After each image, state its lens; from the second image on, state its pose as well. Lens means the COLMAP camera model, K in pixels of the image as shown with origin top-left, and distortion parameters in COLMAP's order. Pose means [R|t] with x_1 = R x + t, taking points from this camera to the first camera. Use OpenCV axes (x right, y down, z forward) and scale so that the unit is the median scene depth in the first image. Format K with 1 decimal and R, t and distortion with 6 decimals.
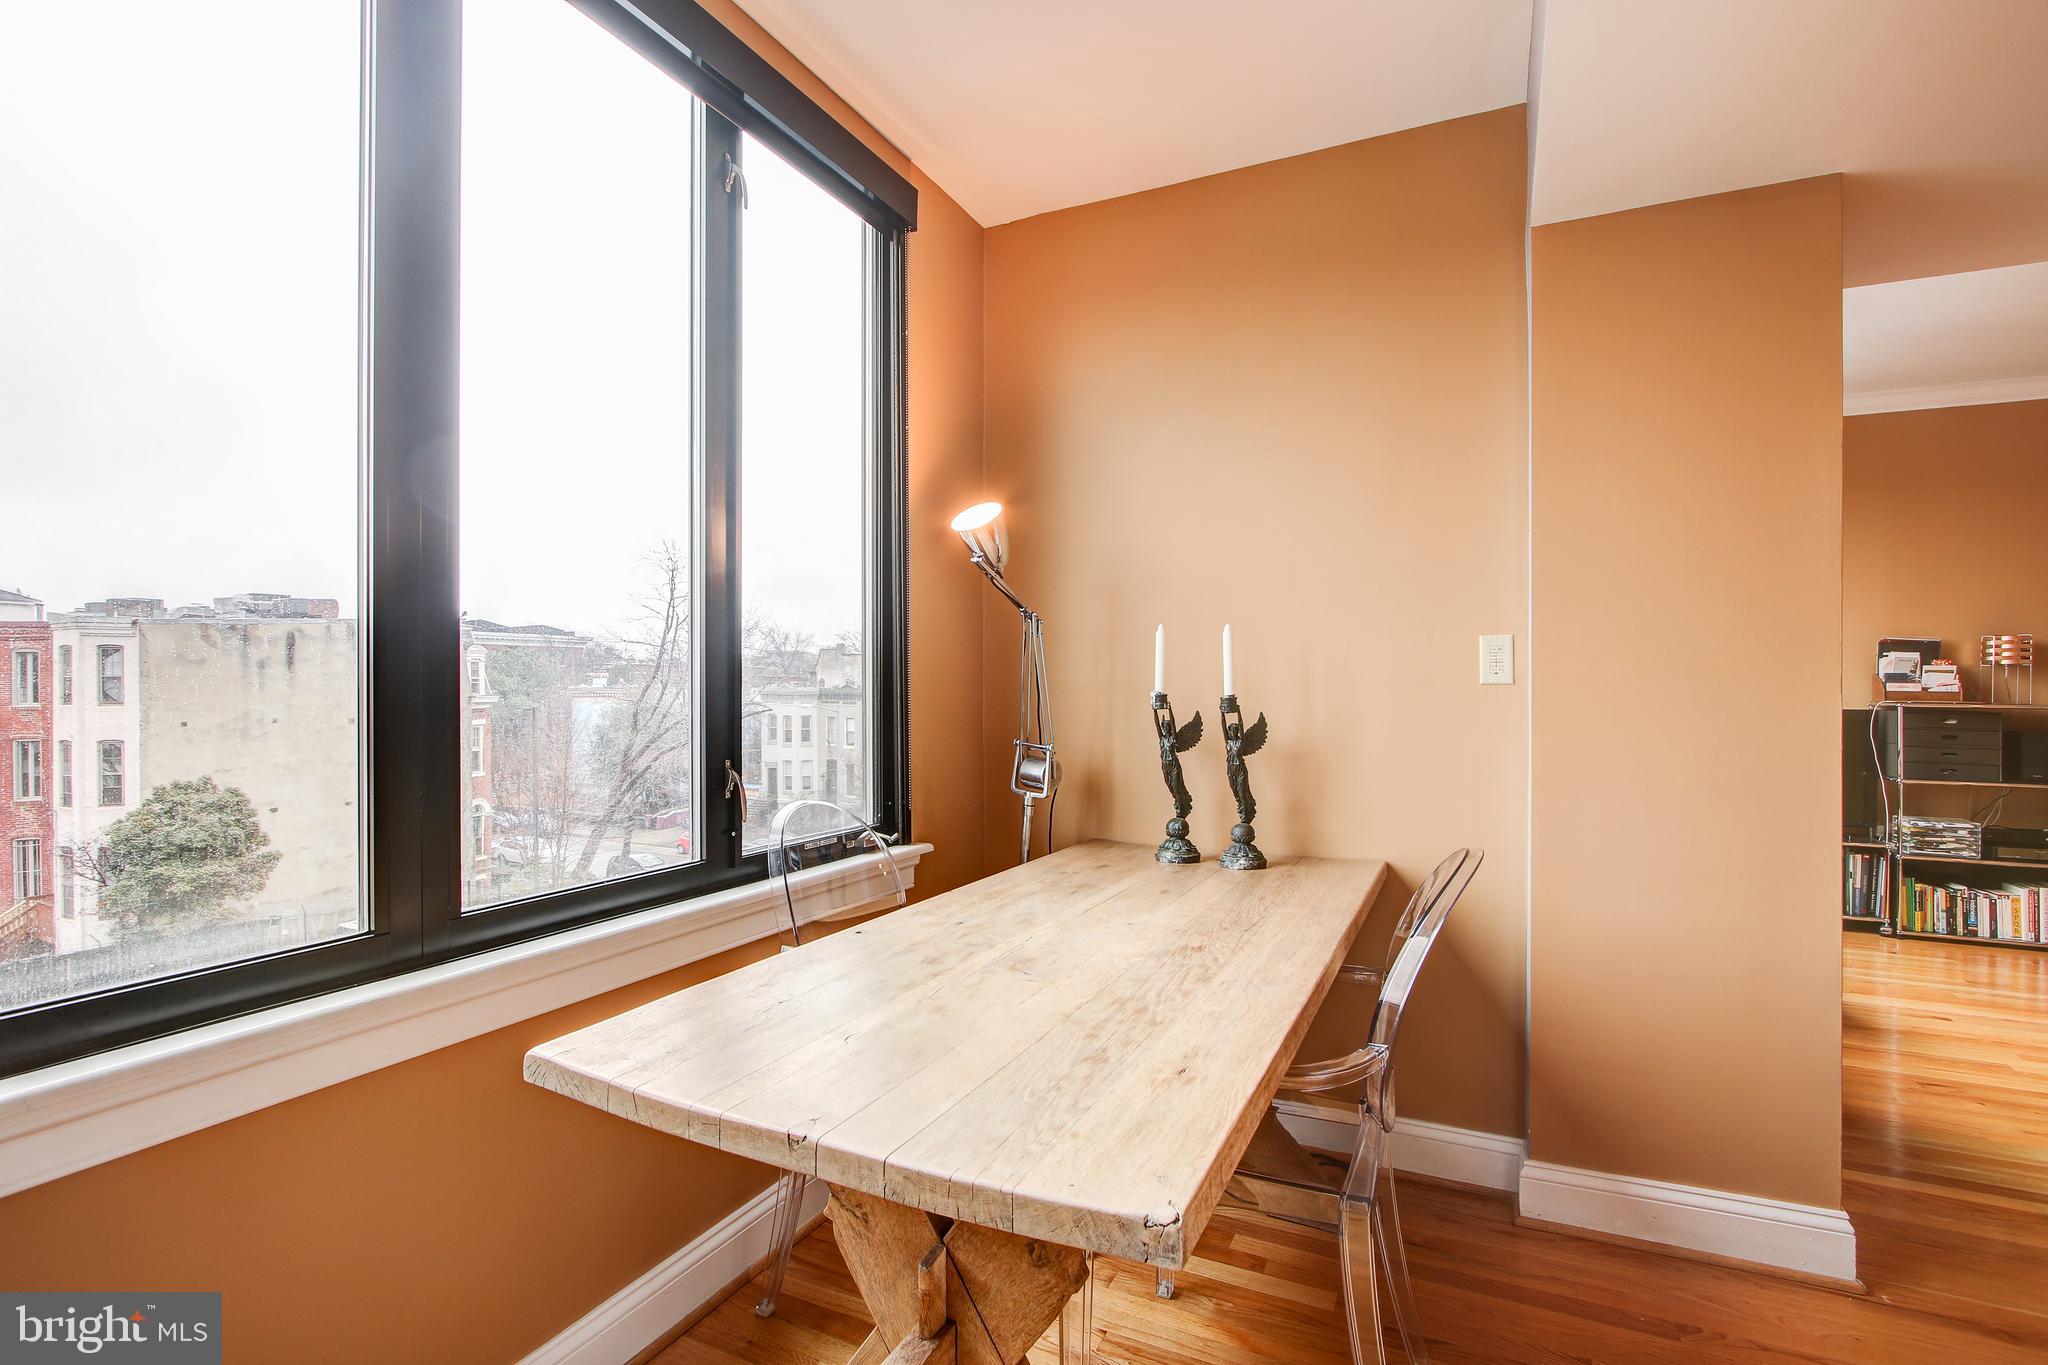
lens RADIAL K [[950.2, 0, 1025.2], [0, 950.2, 698.8], [0, 0, 1]] dist [-0.019512, 0.004878]
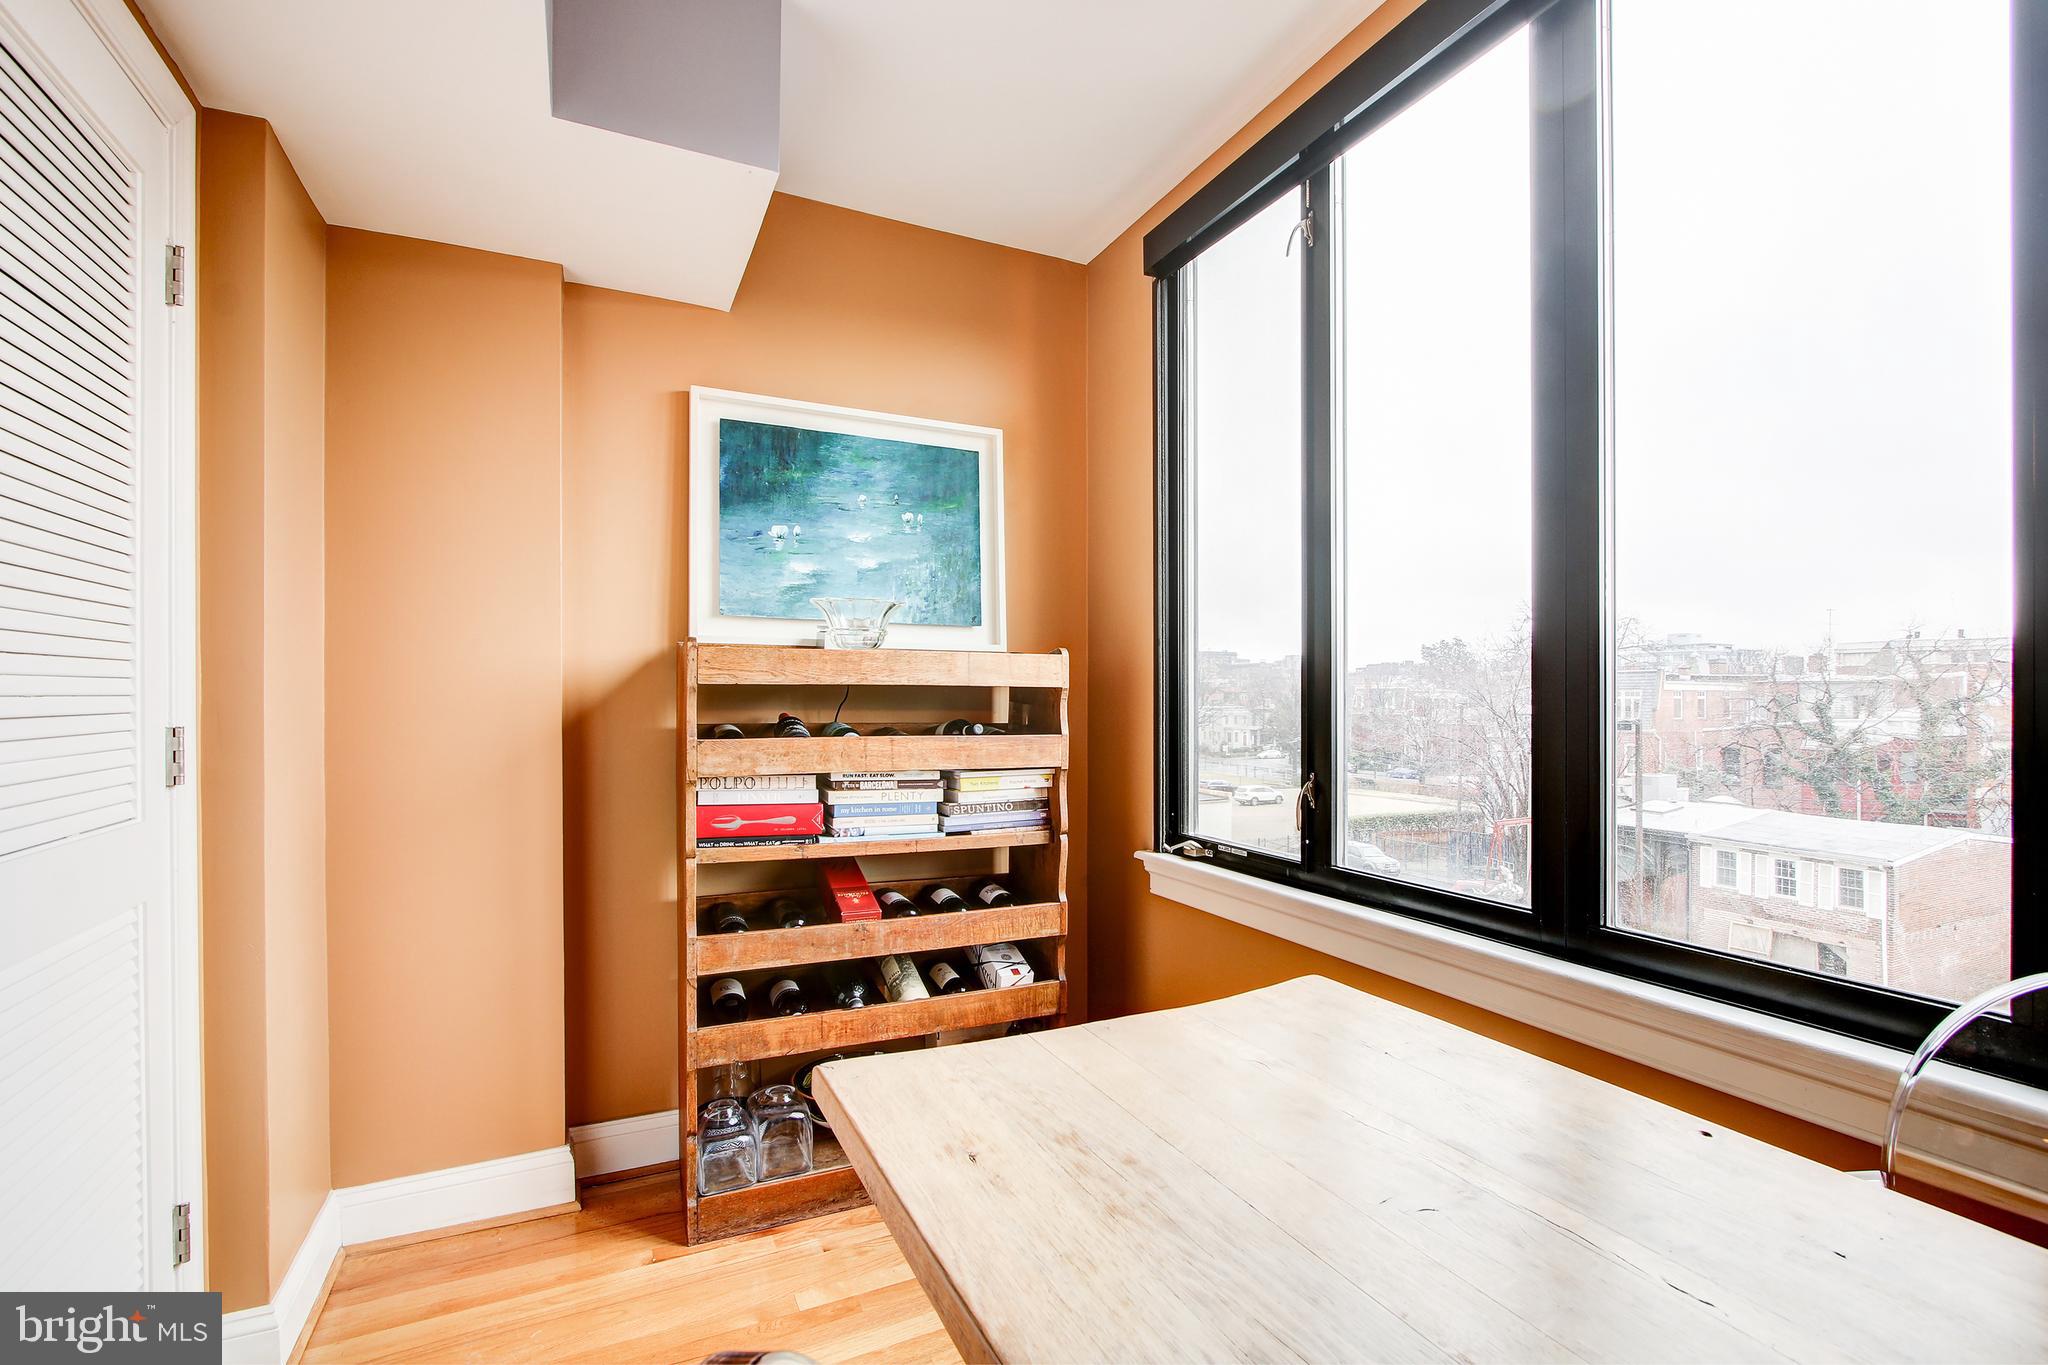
lens RADIAL K [[950.2, 0, 1062.3], [0, 950.2, 699.3], [0, 0, 1]] dist [-0.019512, 0.004878]
pose [[-0.607522, -0.002064, -0.794300, 0.194044], [-0.015582, 0.999835, 0.009319, -0.006761], [0.794150, 0.018038, -0.607454, 0.385287]]
